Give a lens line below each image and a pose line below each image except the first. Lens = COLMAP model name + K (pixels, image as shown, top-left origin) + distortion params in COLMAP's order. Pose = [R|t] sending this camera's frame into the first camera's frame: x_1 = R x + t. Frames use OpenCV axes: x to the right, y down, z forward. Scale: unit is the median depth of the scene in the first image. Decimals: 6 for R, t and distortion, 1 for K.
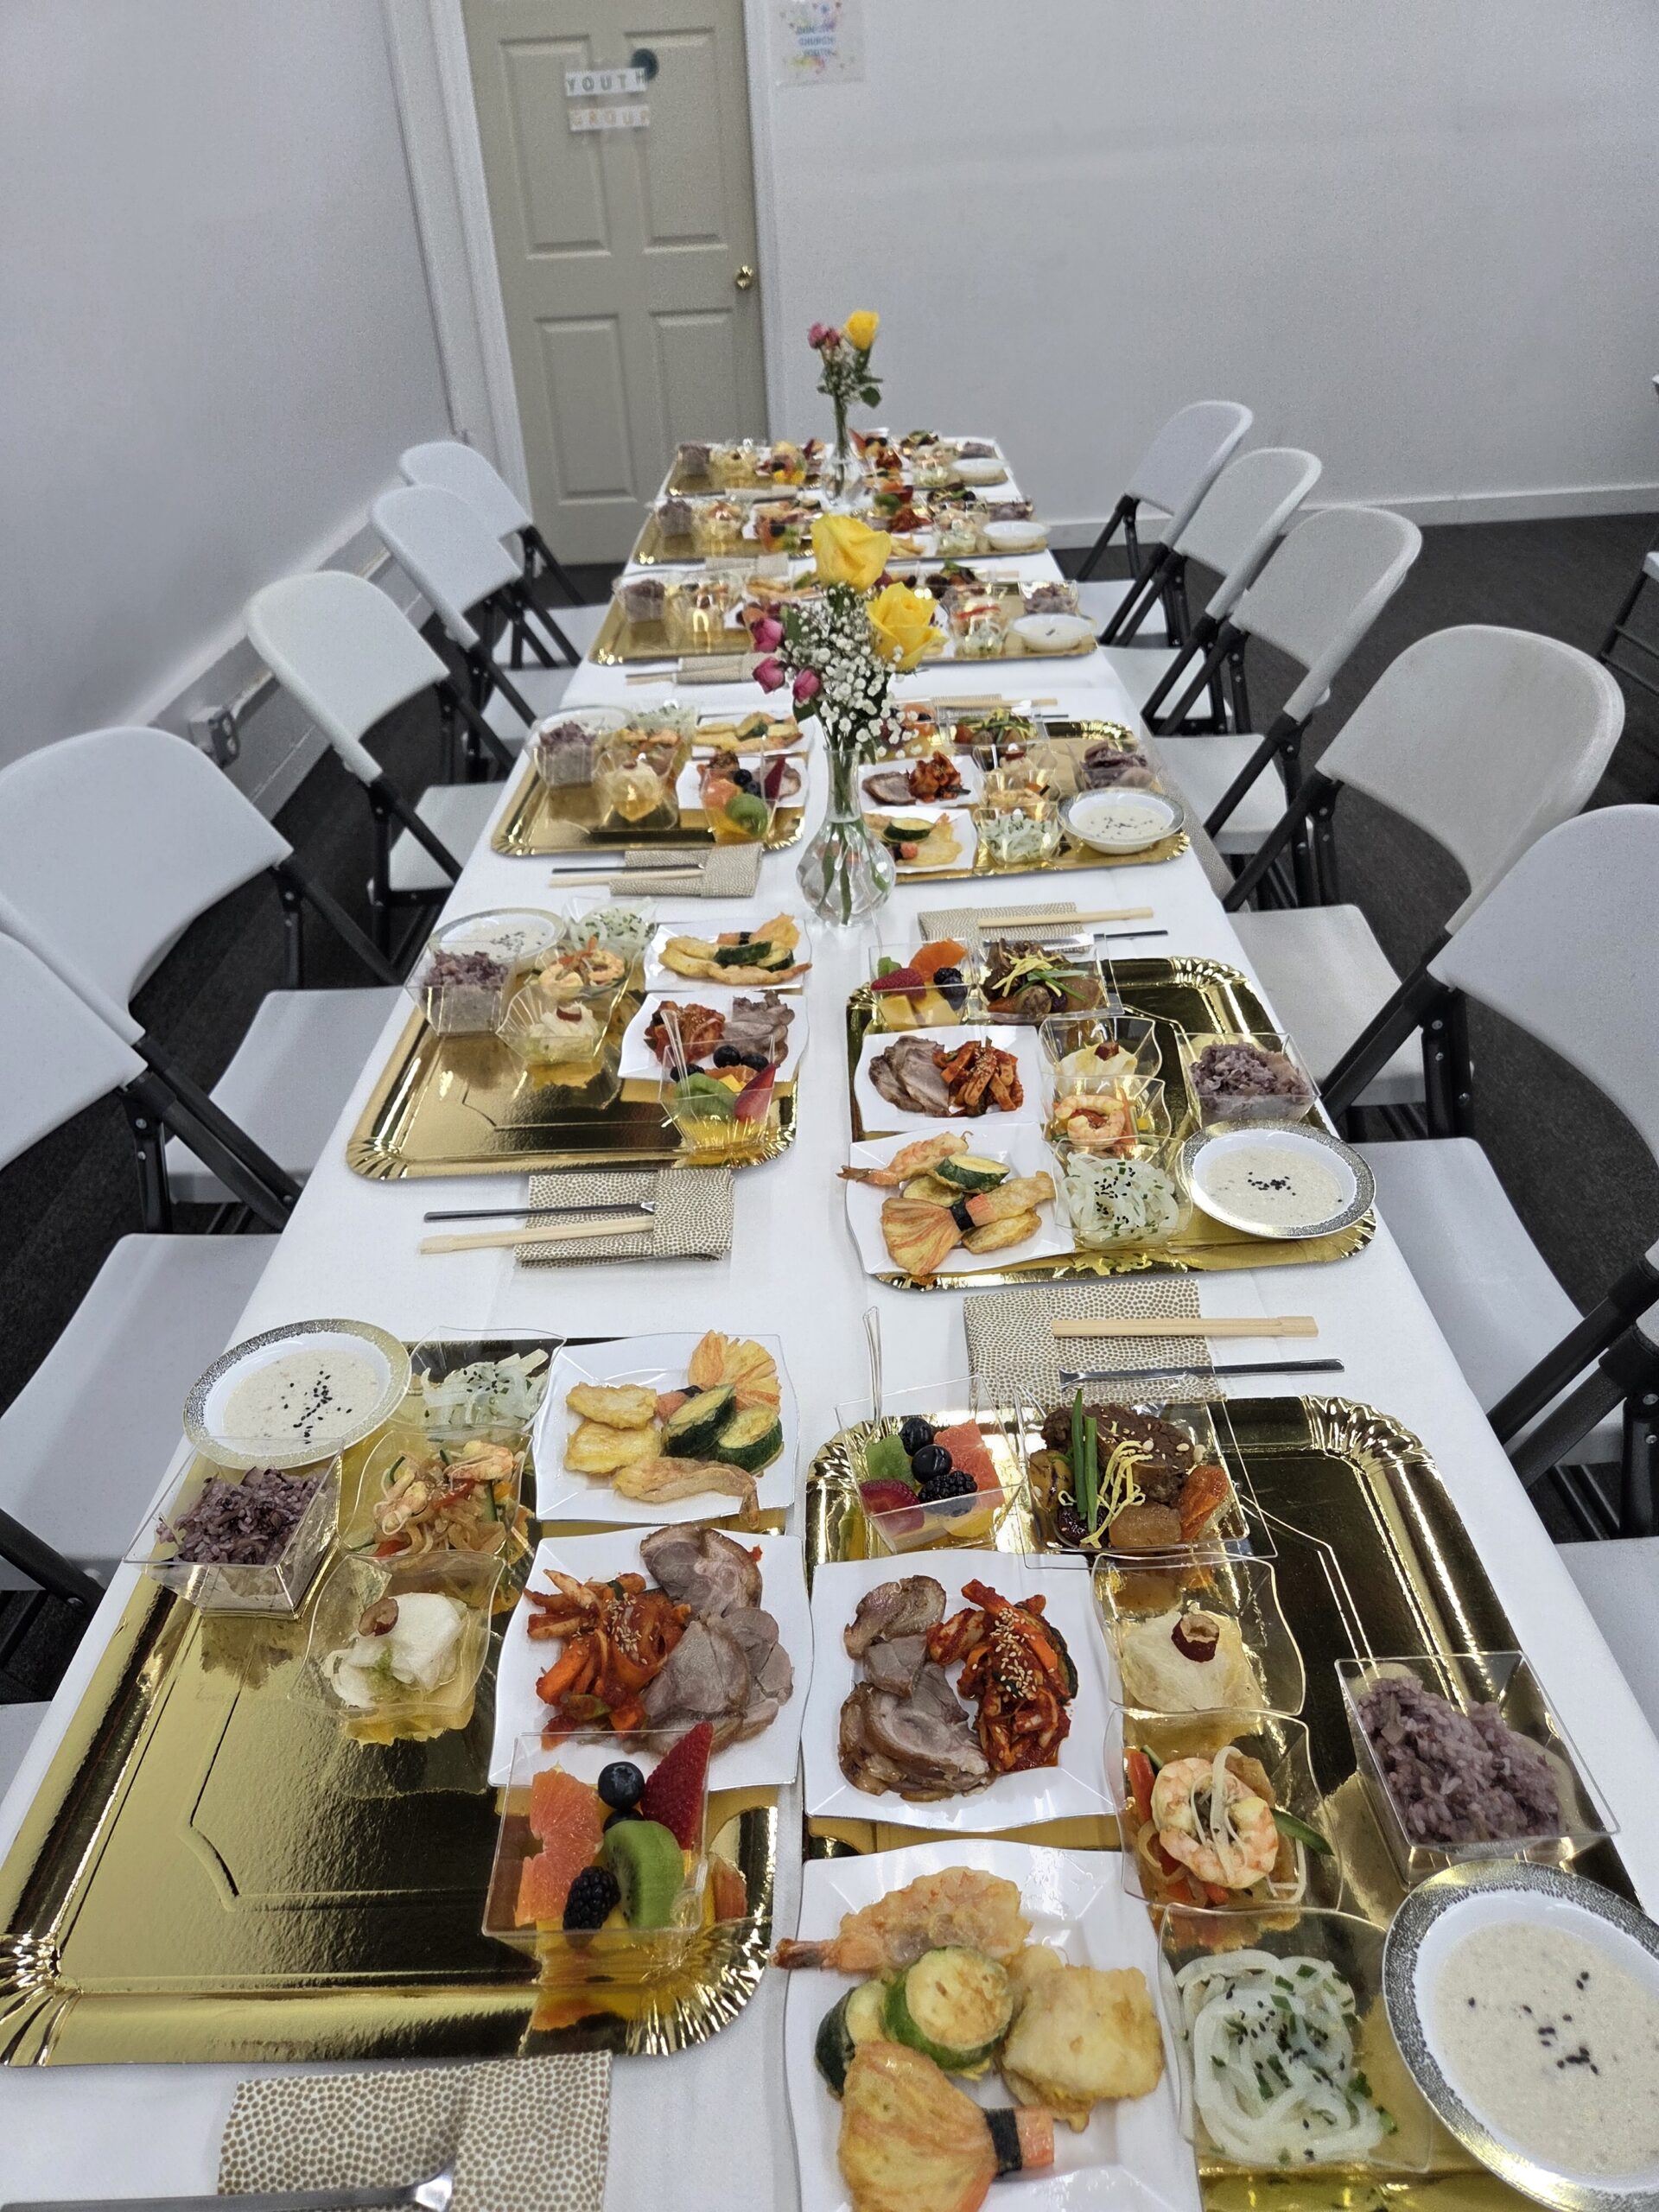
lens RADIAL K [[1468.4, 0, 829.5], [0, 1468.4, 1106.0], [0, 0, 1]] dist [0.085742, -0.084400]
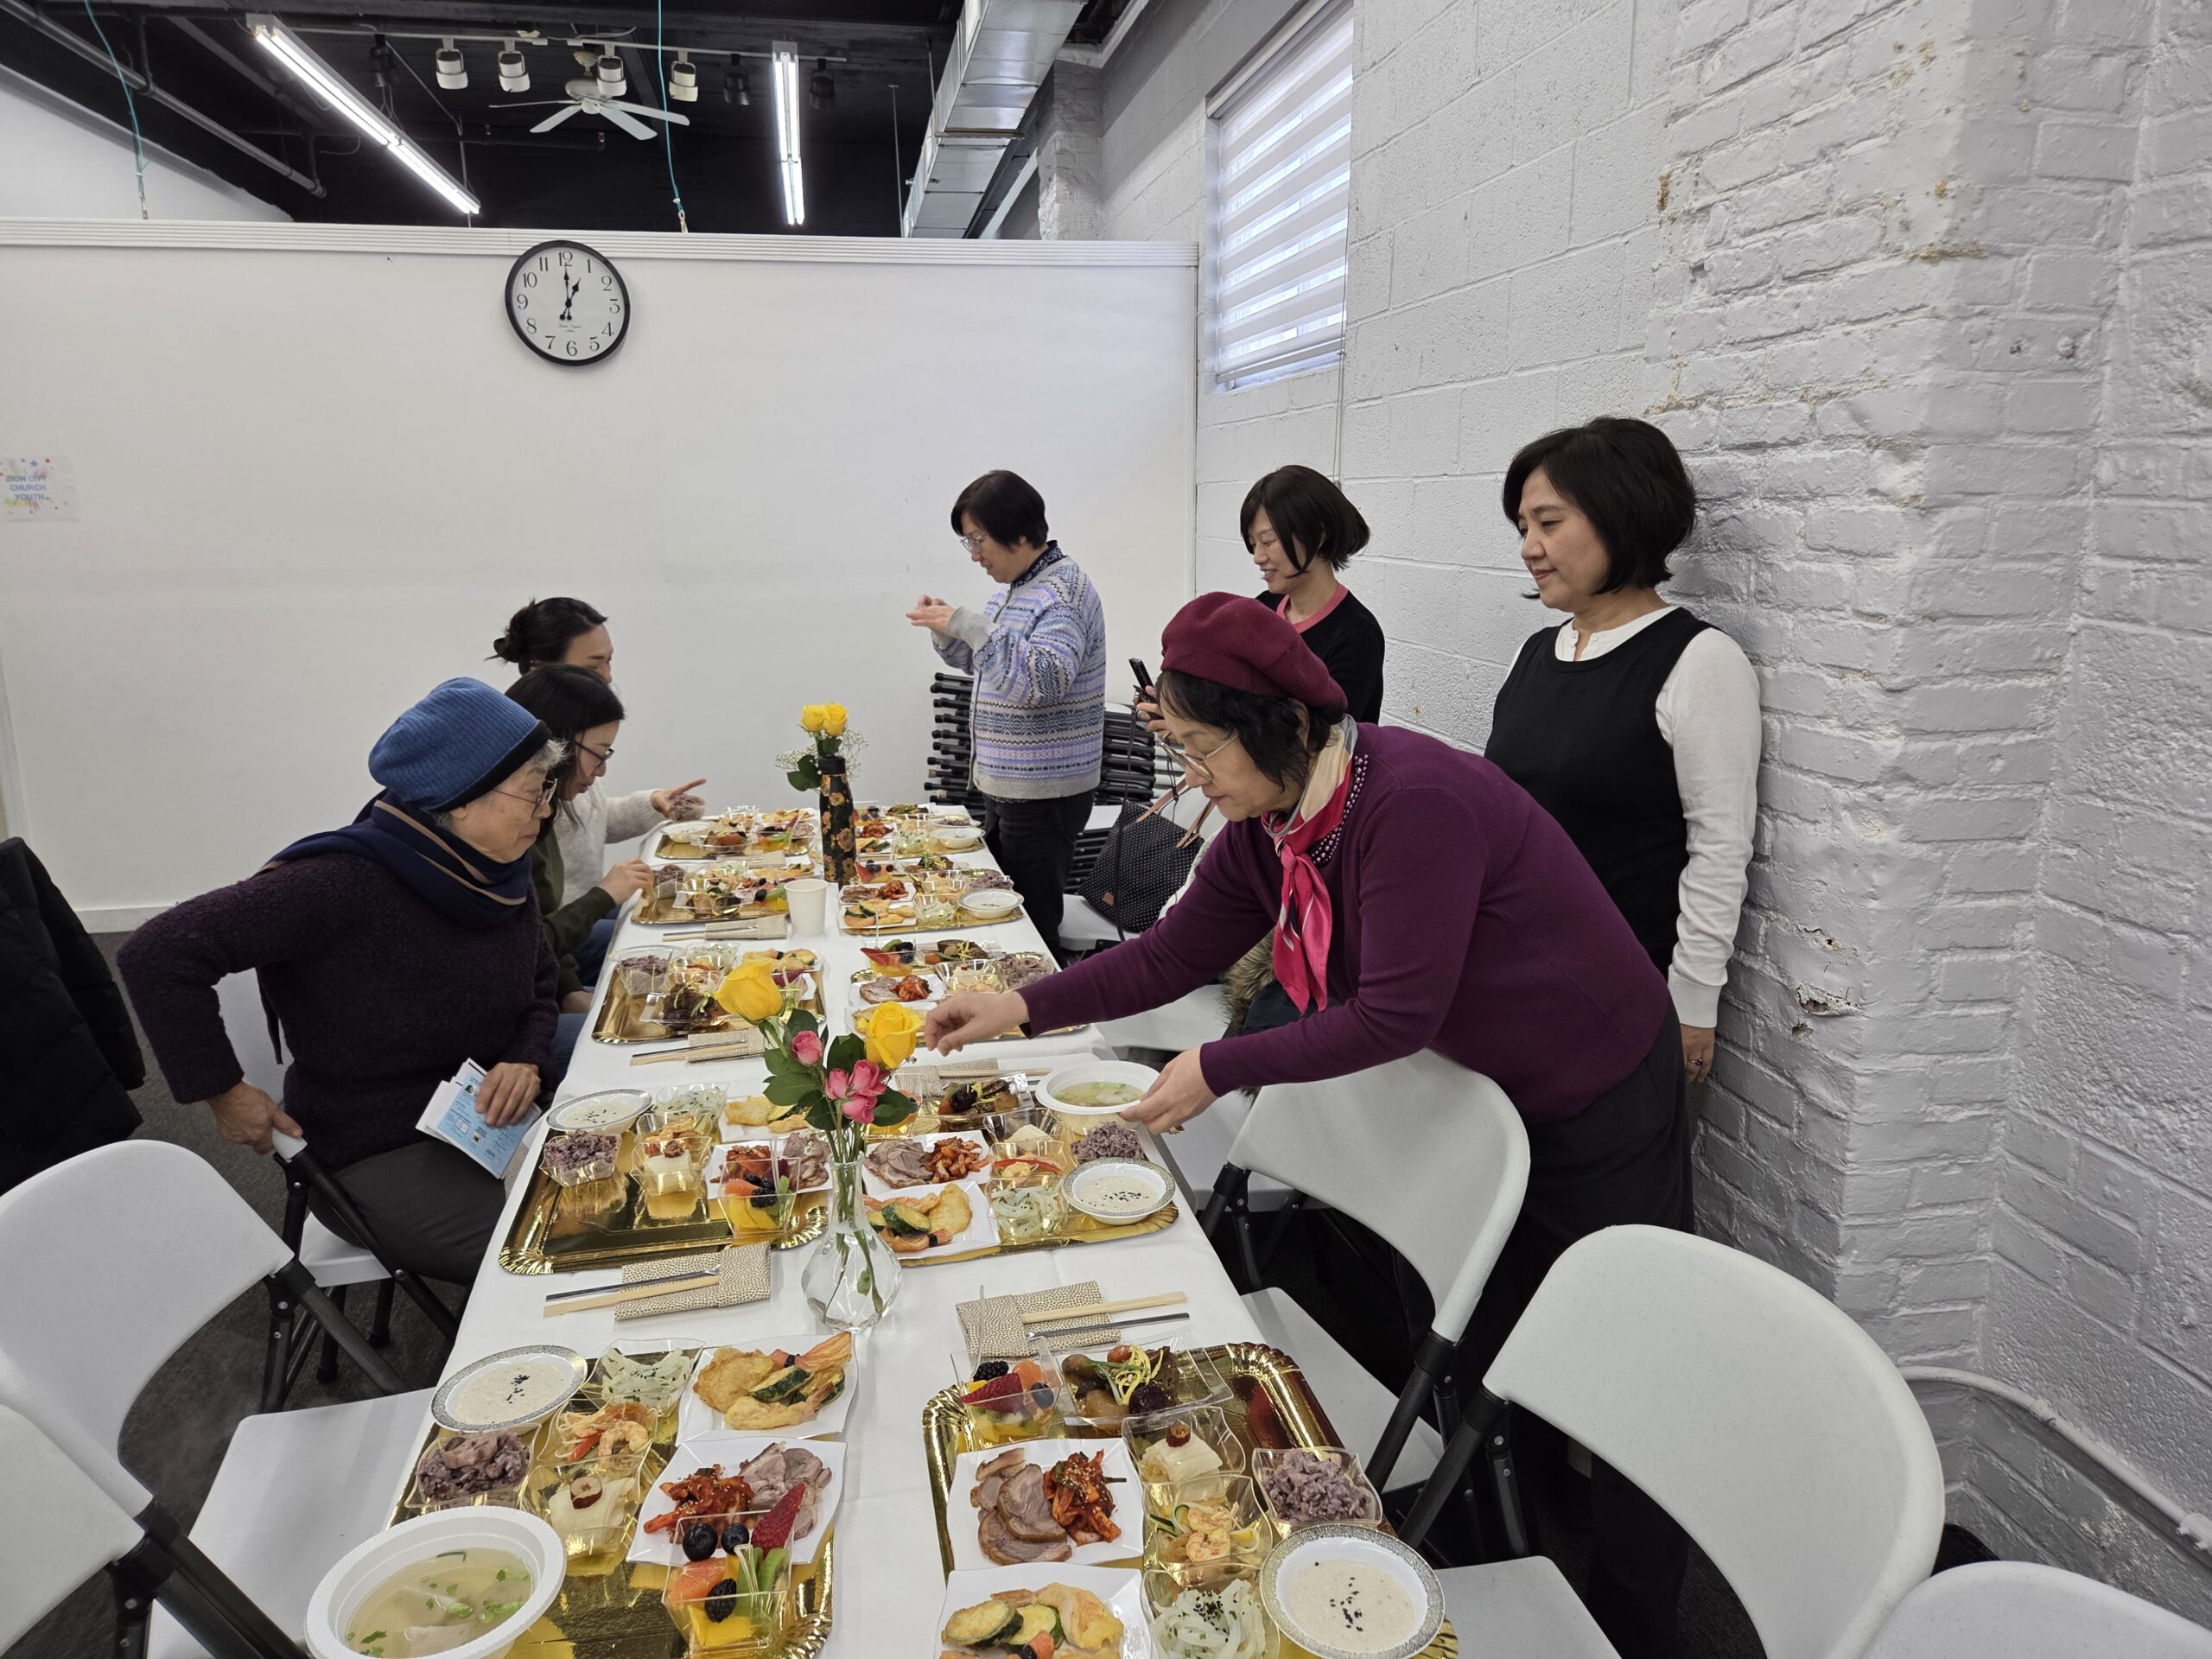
lens RADIAL K [[1472.8, 0, 1078.9], [0, 1472.8, 832.8], [0, 0, 1]] dist [0.087292, -0.081285]
pose [[0.982128, 0.001574, 0.188207, 2.015831], [0.065408, 0.934786, -0.349138, -0.190996], [-0.176482, 0.355208, 0.917977, -0.151198]]
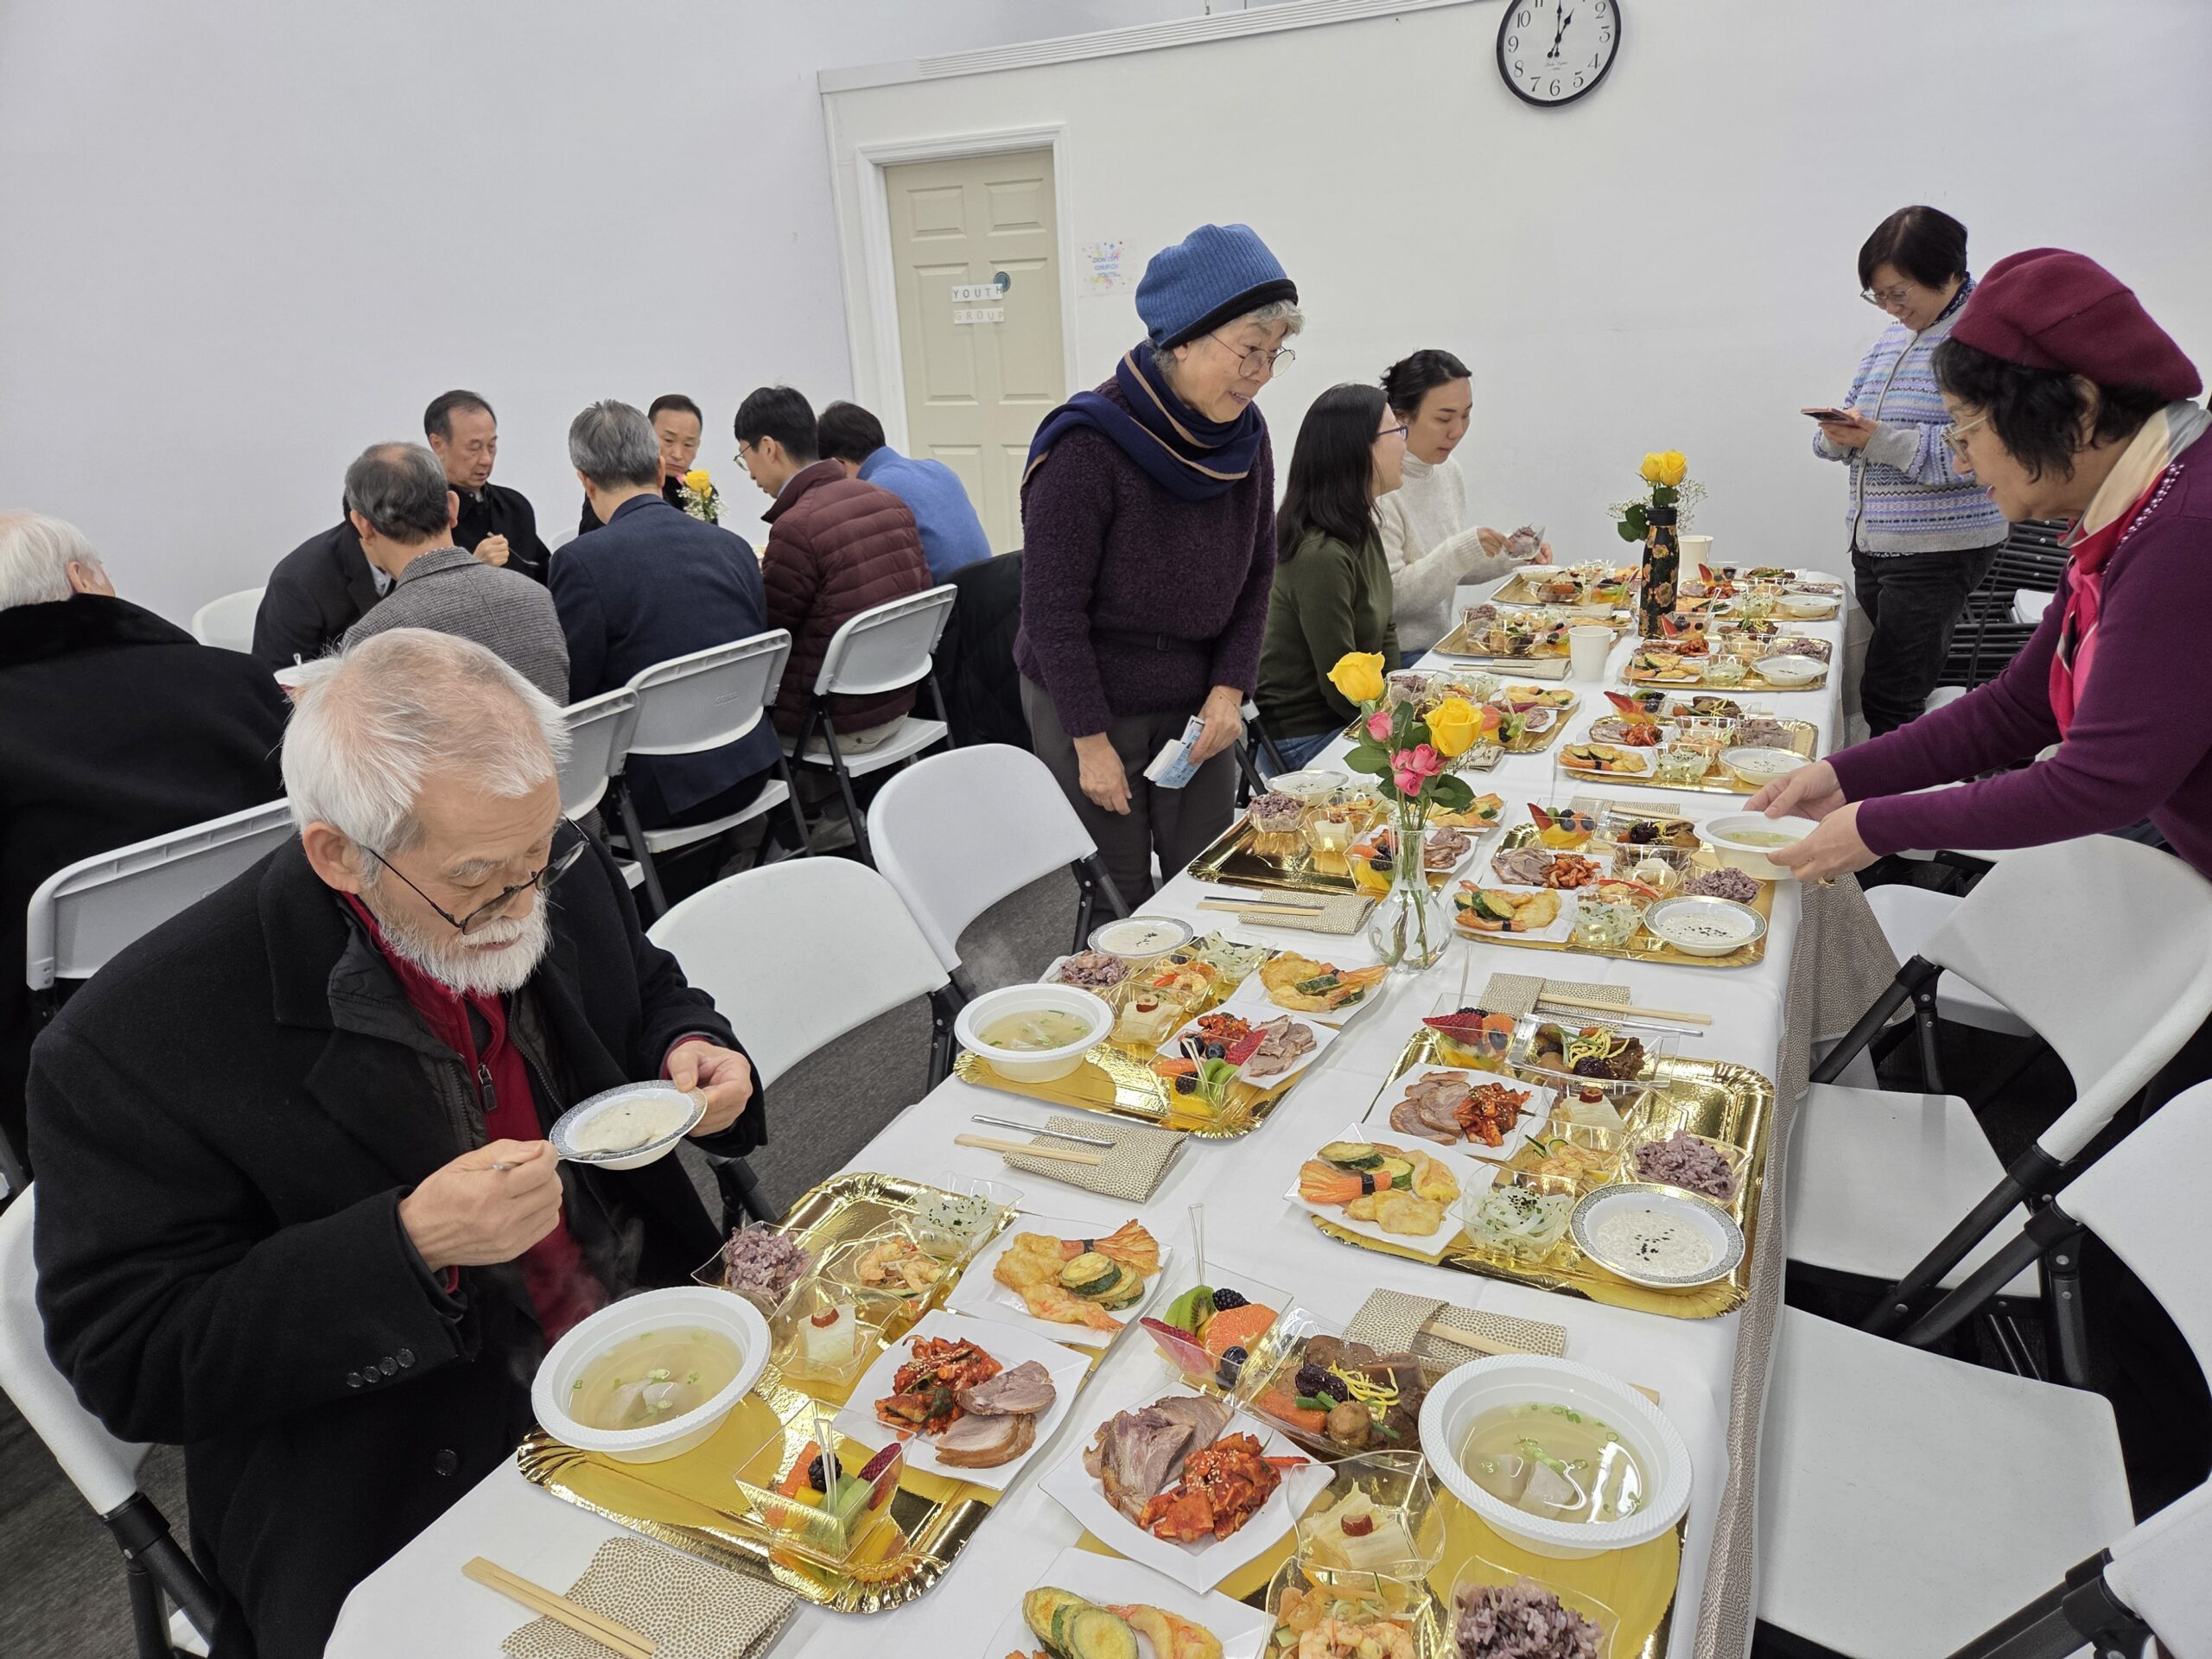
lens RADIAL K [[1472.8, 0, 1078.9], [0, 1472.8, 832.8], [0, 0, 1]] dist [0.087292, -0.081285]
pose [[0.889906, 0.158752, -0.427628, 2.351637], [-0.241318, 0.959397, -0.146025, -0.096986], [0.387083, 0.233143, 0.892083, -0.292918]]
